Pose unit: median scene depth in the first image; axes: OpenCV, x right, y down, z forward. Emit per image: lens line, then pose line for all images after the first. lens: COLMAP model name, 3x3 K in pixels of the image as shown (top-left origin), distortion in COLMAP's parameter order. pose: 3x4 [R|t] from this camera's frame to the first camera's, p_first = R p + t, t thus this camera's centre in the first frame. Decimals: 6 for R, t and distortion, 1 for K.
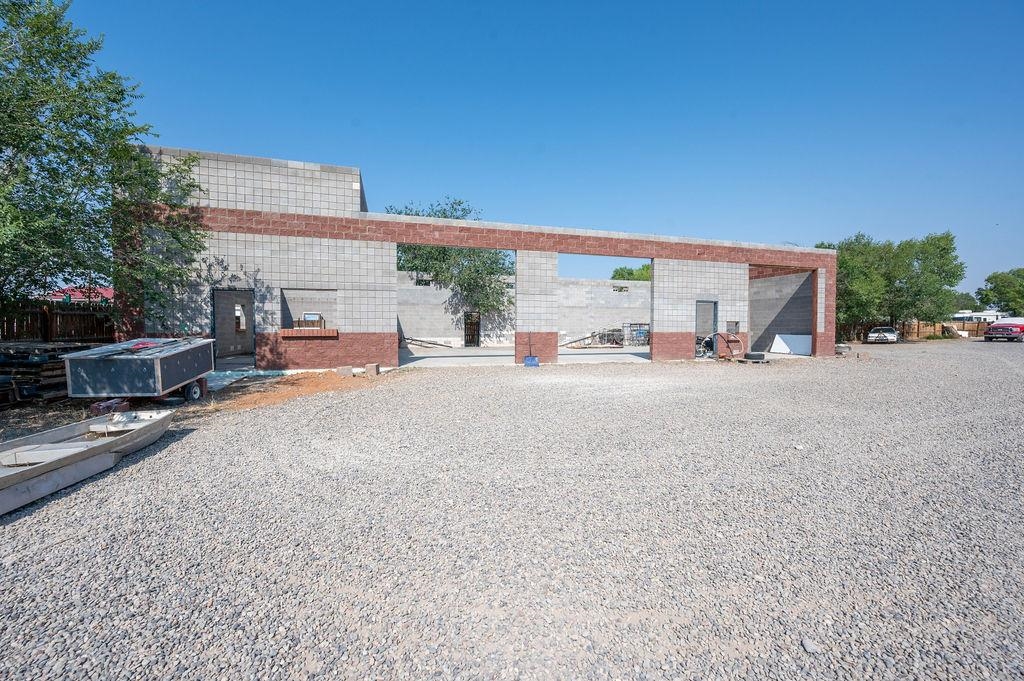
lens RADIAL K [[404.6, 0, 509.9], [0, 404.6, 342.8], [0, 0, 1]] dist [0.002174, 0.000056]
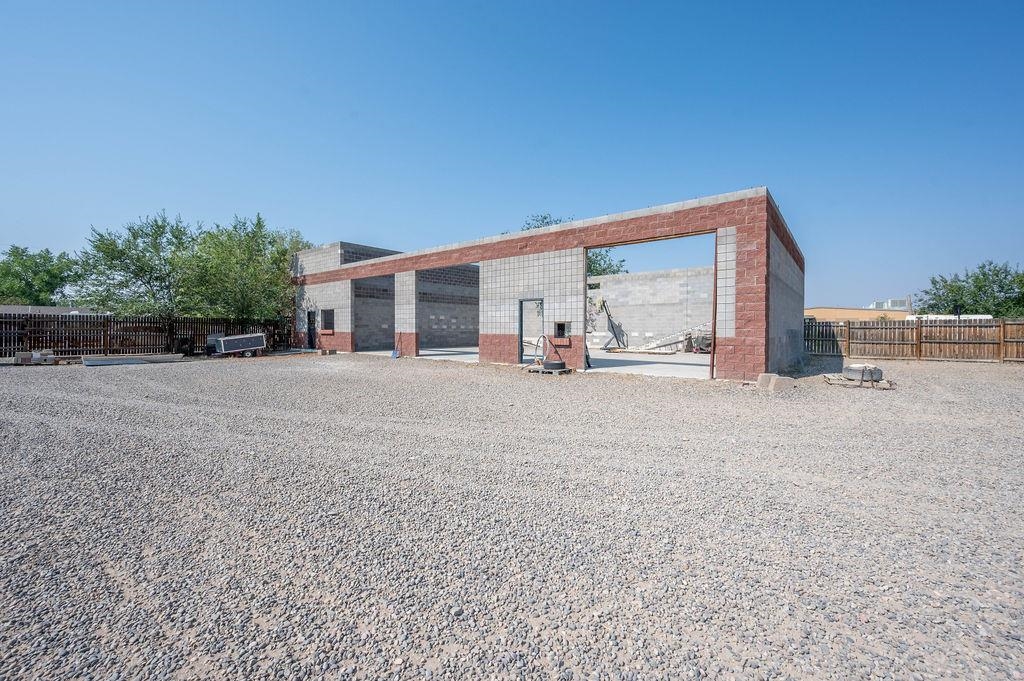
lens RADIAL K [[404.6, 0, 509.1], [0, 404.6, 335.4], [0, 0, 1]] dist [0.002174, 0.000056]
pose [[0.571564, 0.012686, -0.820460, 1.150244], [-0.029081, 0.999566, -0.004804, -0.018154], [0.820042, 0.026605, 0.571684, 0.446896]]
